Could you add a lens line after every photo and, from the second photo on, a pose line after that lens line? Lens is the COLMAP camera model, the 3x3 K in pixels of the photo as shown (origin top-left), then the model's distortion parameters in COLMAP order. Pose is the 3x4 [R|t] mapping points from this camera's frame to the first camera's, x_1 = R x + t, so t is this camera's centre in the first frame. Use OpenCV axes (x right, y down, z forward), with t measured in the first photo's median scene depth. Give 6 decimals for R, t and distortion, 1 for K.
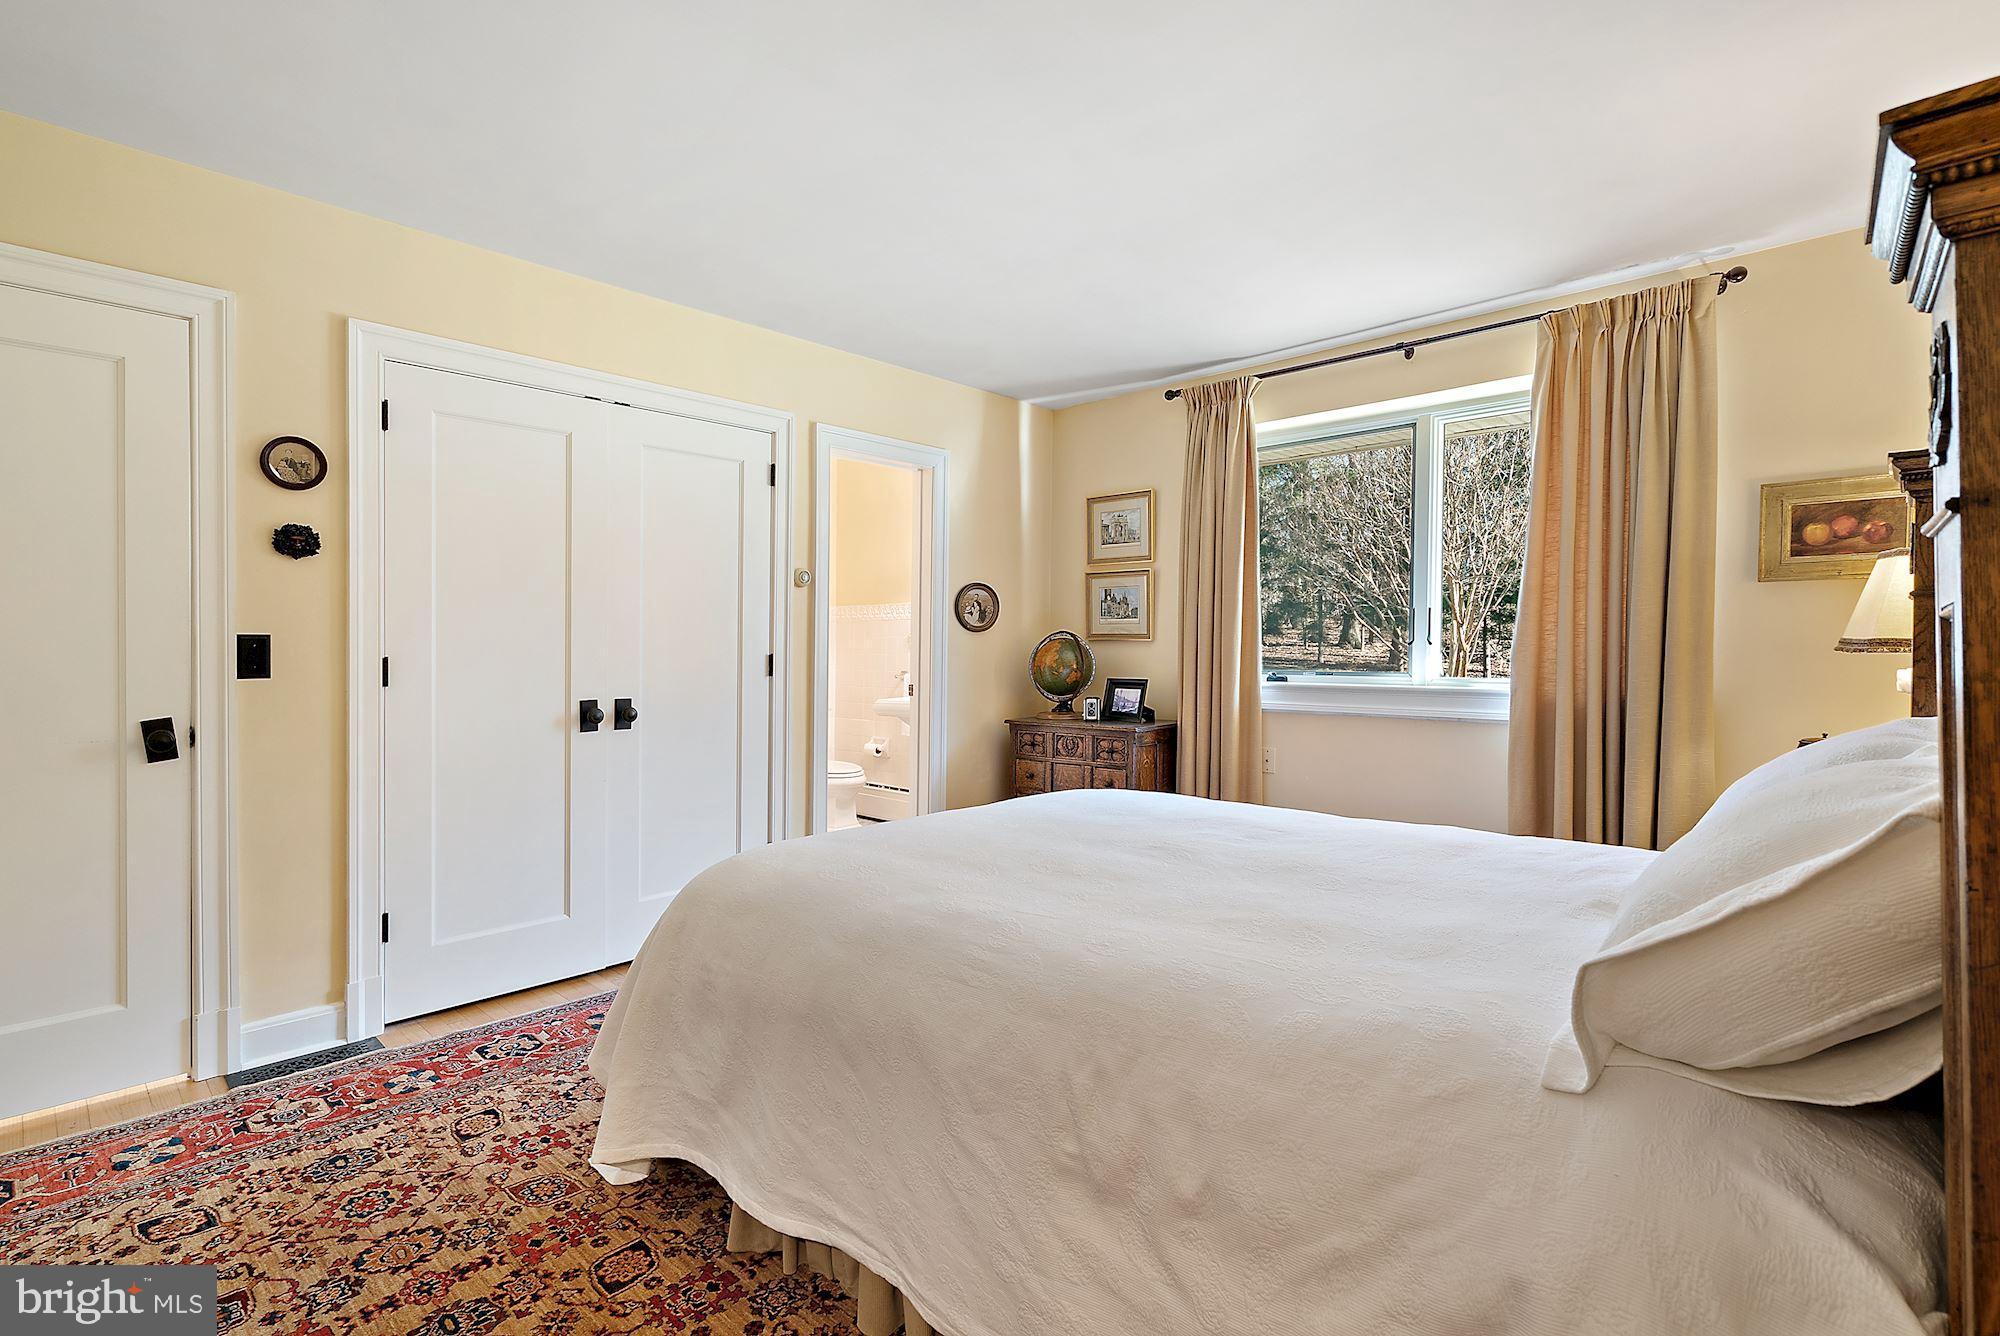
lens RADIAL K [[939.3, 0, 989.0], [0, 939.3, 639.5], [0, 0, 1]] dist [-0.000904, 0.000582]
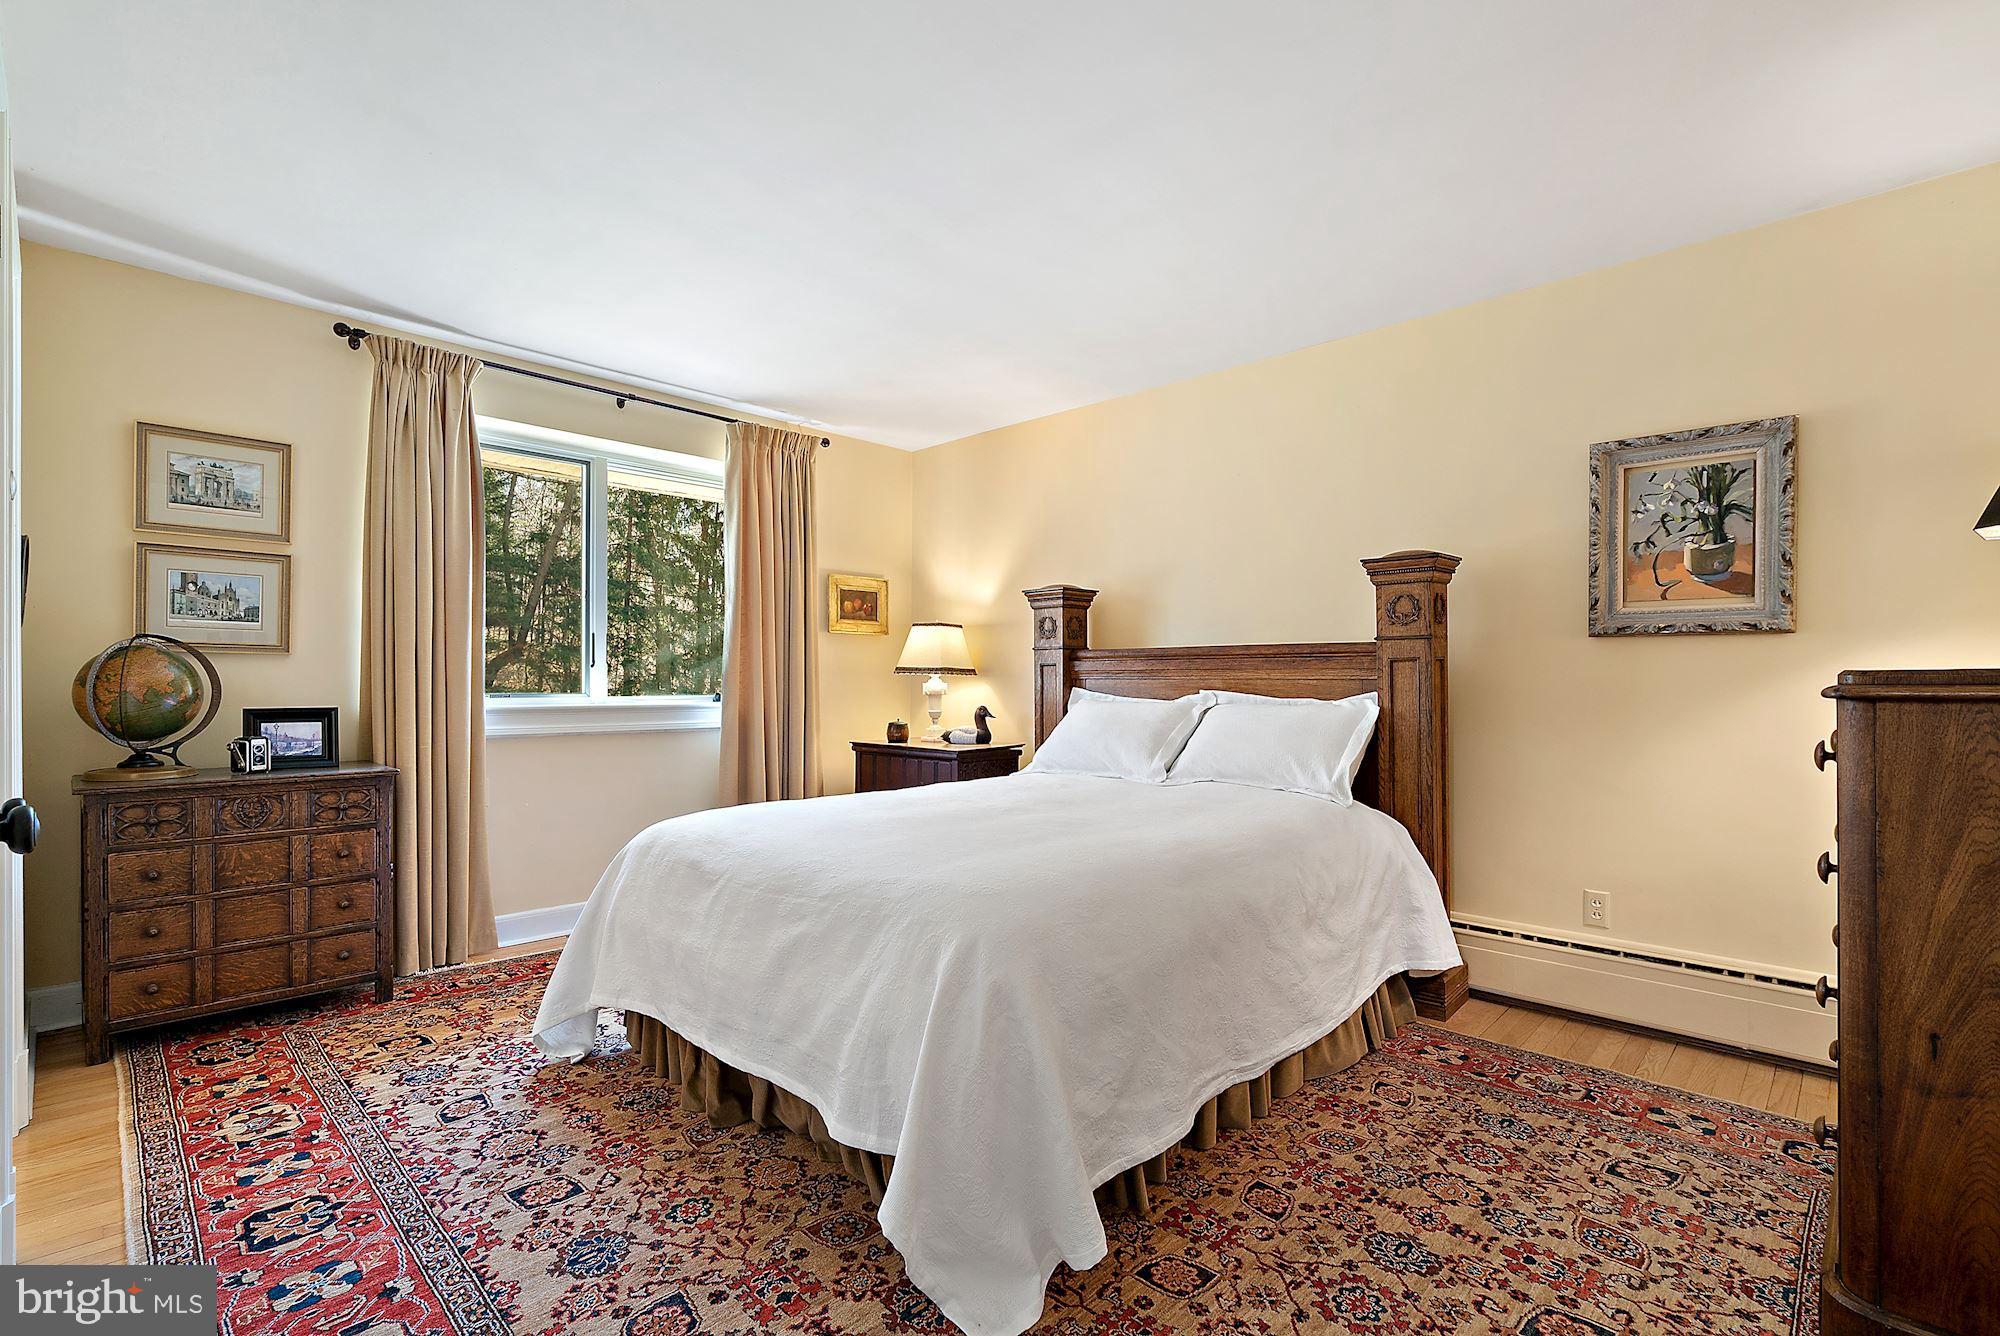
lens RADIAL K [[921.5, 0, 985.2], [0, 921.5, 678.1], [0, 0, 1]] dist [-0.004114, -0.000123]
pose [[0.011439, 0.008236, 0.999901, -0.540473], [-0.007752, 0.999937, -0.008148, 0.020912], [-0.999905, -0.007658, 0.011502, 0.479151]]
